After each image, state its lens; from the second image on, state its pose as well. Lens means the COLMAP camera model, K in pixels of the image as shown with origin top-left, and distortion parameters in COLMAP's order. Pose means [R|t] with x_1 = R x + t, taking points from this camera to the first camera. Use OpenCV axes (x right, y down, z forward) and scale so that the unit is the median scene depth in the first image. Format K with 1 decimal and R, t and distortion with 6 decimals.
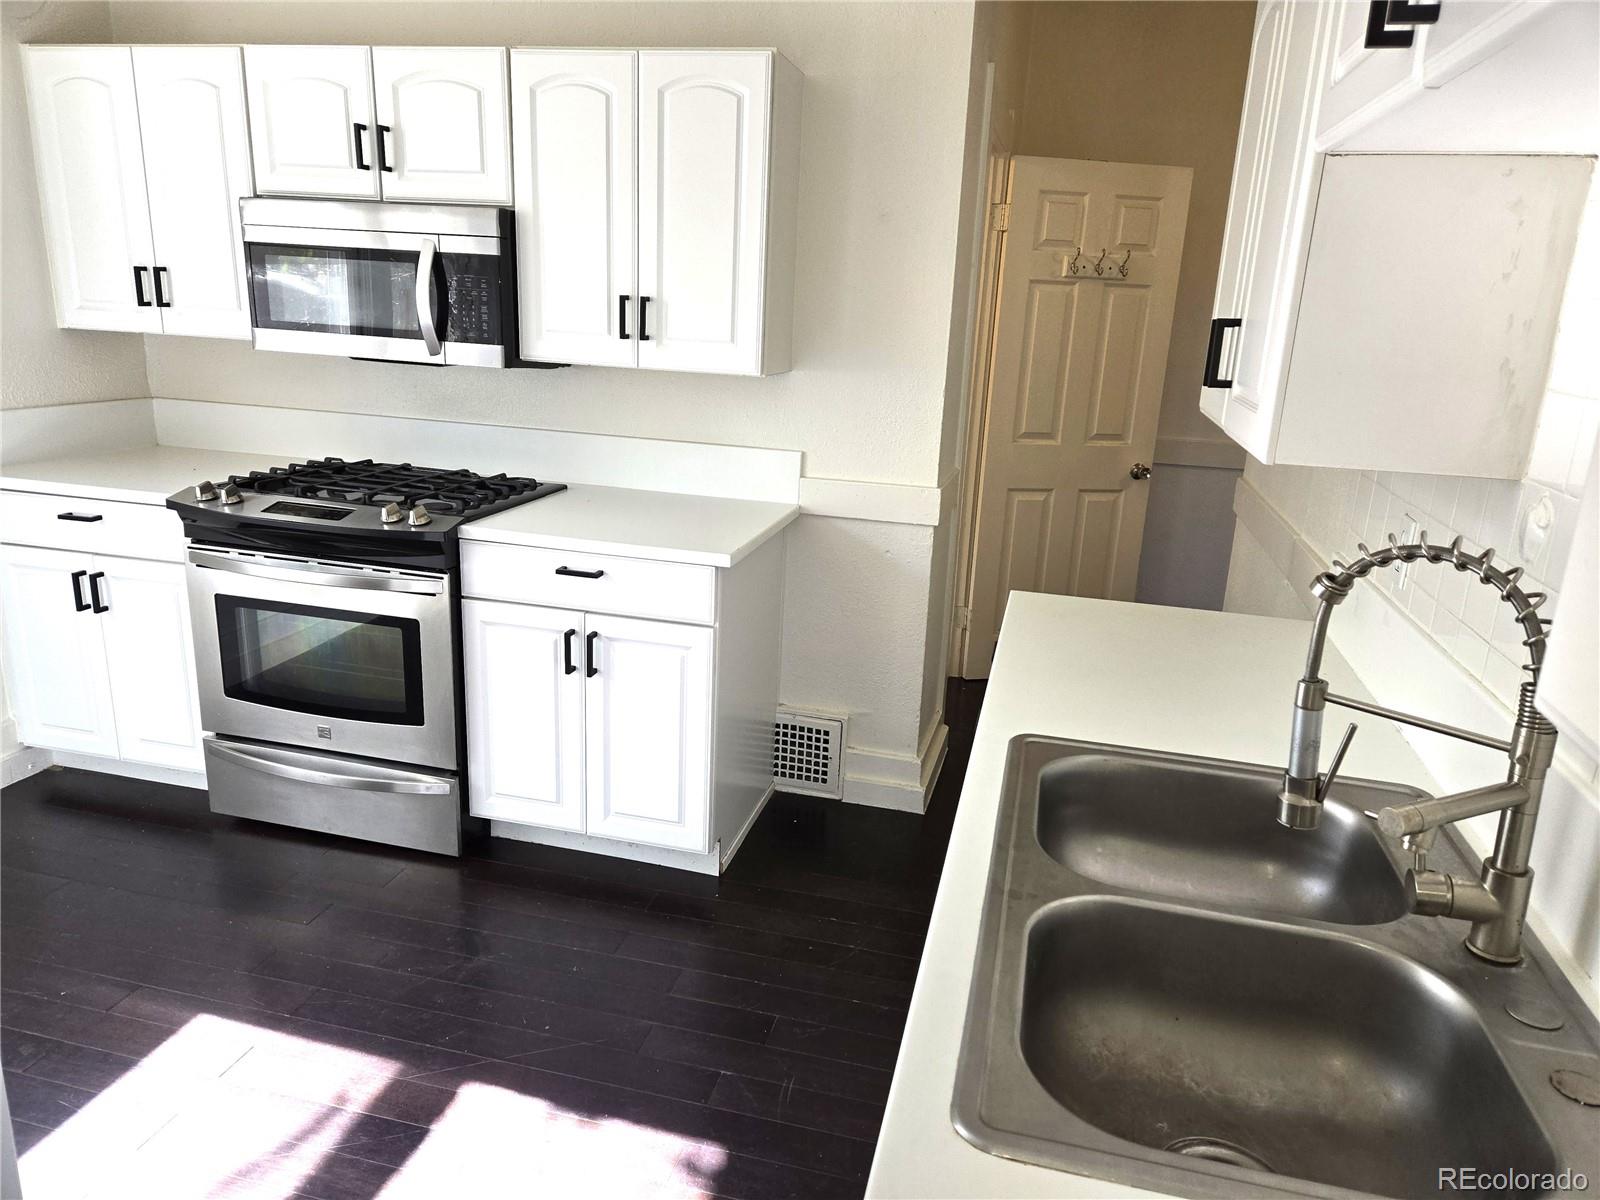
lens RADIAL K [[1114.0, 0, 799.4], [0, 1114.0, 585.8], [0, 0, 1]] dist [0.034400, -0.021063]
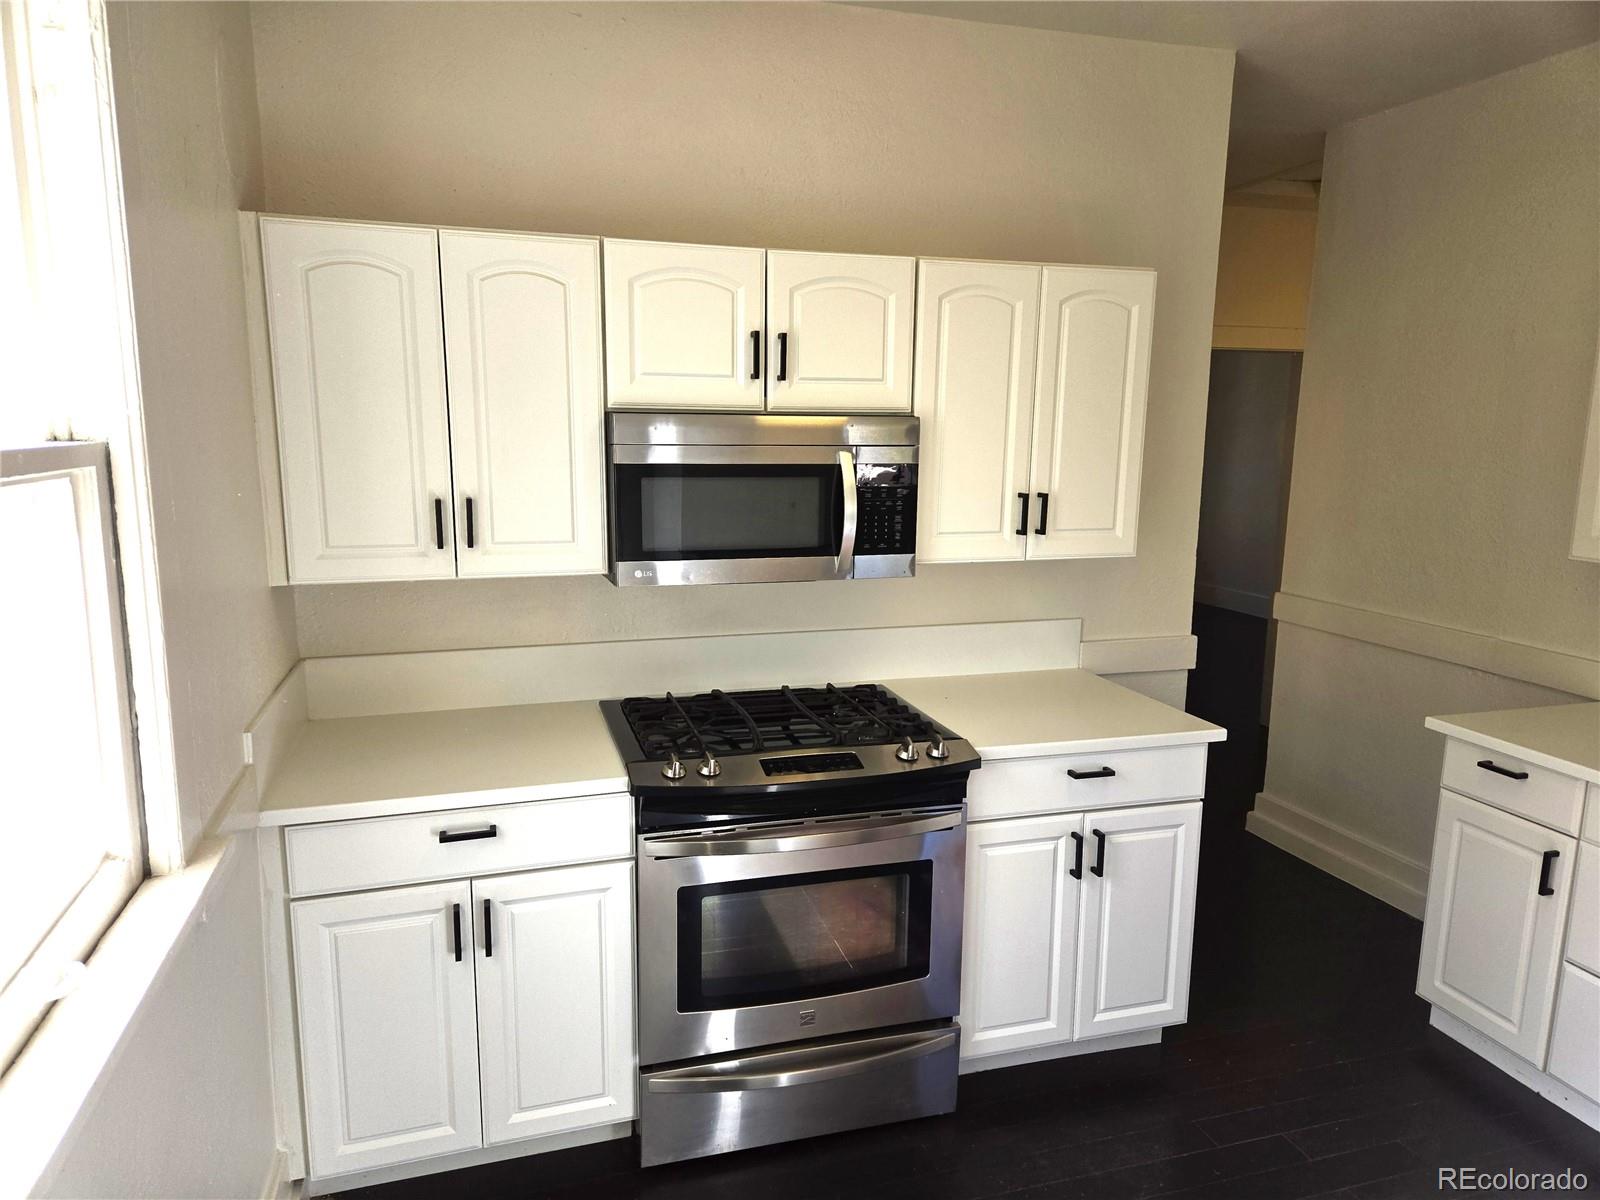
lens RADIAL K [[1061.2, 0, 789.7], [0, 1061.2, 600.1], [0, 0, 1]] dist [0.095794, -0.079826]
pose [[0.862447, -0.122176, 0.491181, -0.819506], [0.163384, 0.985681, -0.041702, -0.156147], [-0.479053, 0.116217, 0.870059, 0.261603]]
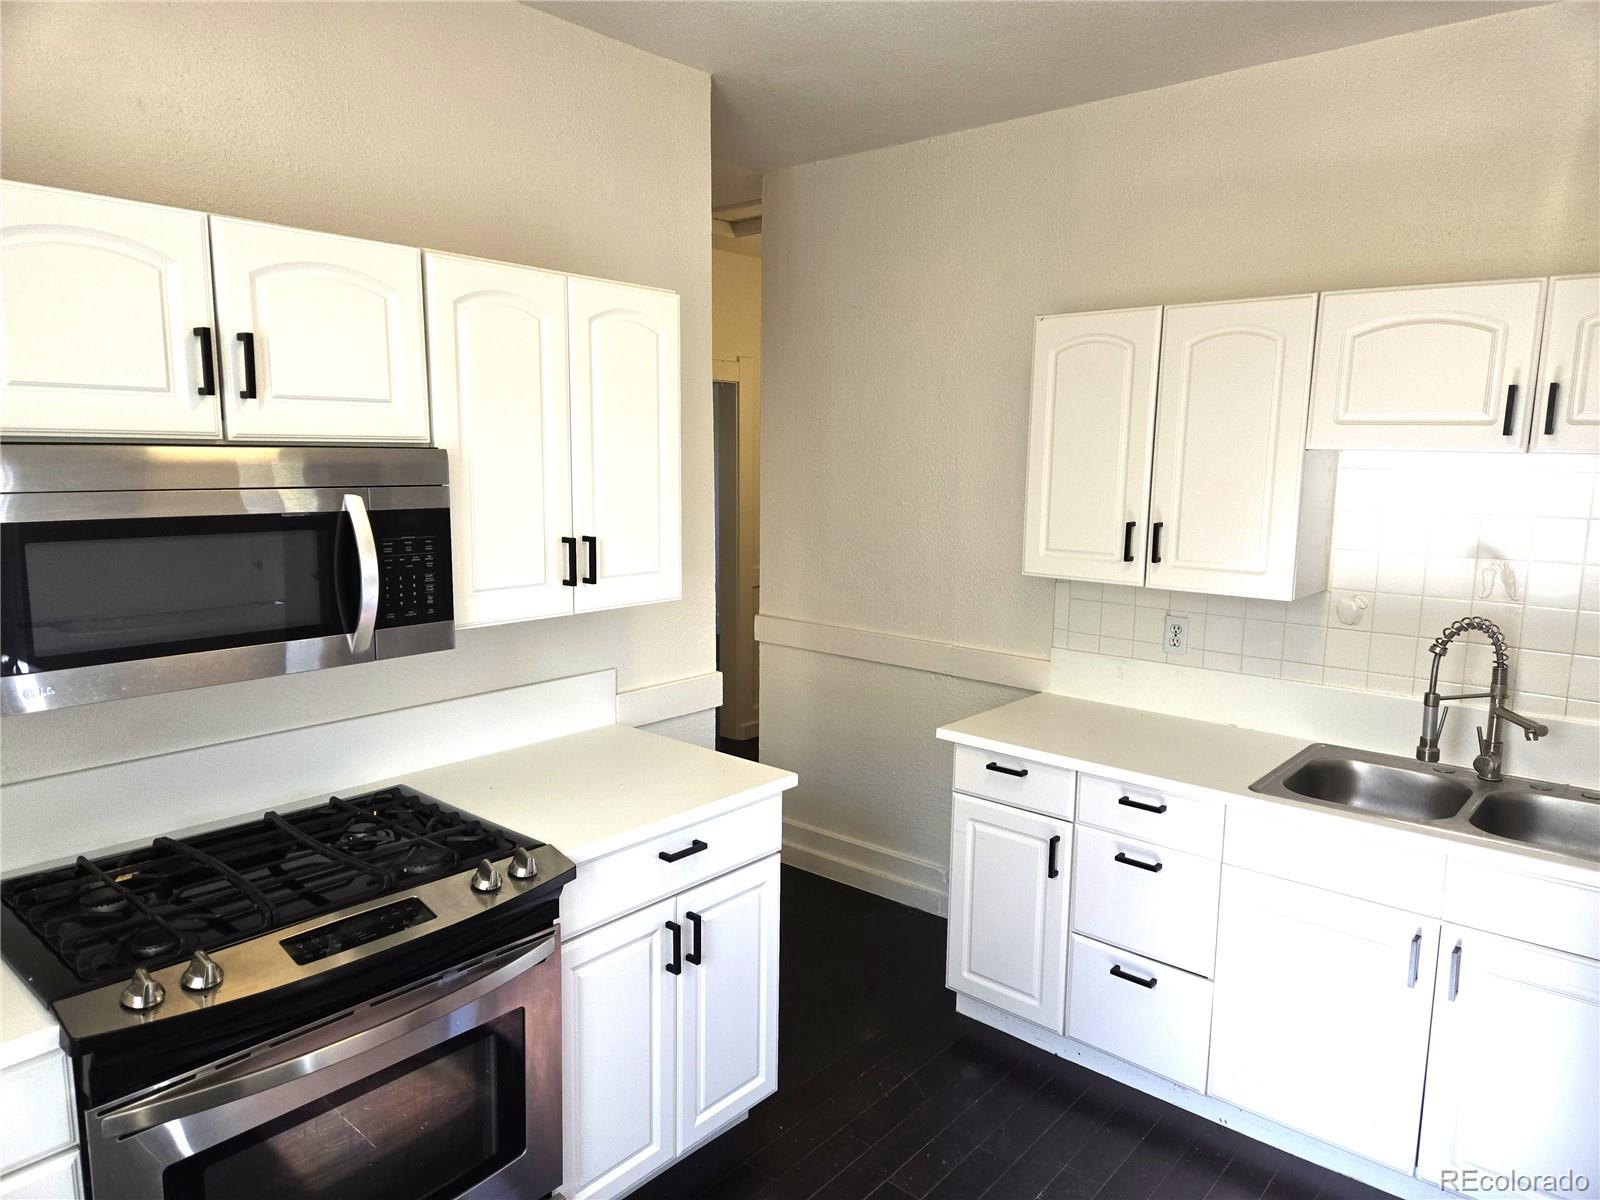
lens RADIAL K [[1061.2, 0, 789.7], [0, 1061.2, 600.1], [0, 0, 1]] dist [0.095794, -0.079826]
pose [[0.464594, -0.169068, 0.869234, -0.800287], [0.246136, 0.967579, 0.056640, -0.214508], [-0.850629, 0.187635, 0.491145, 0.443857]]
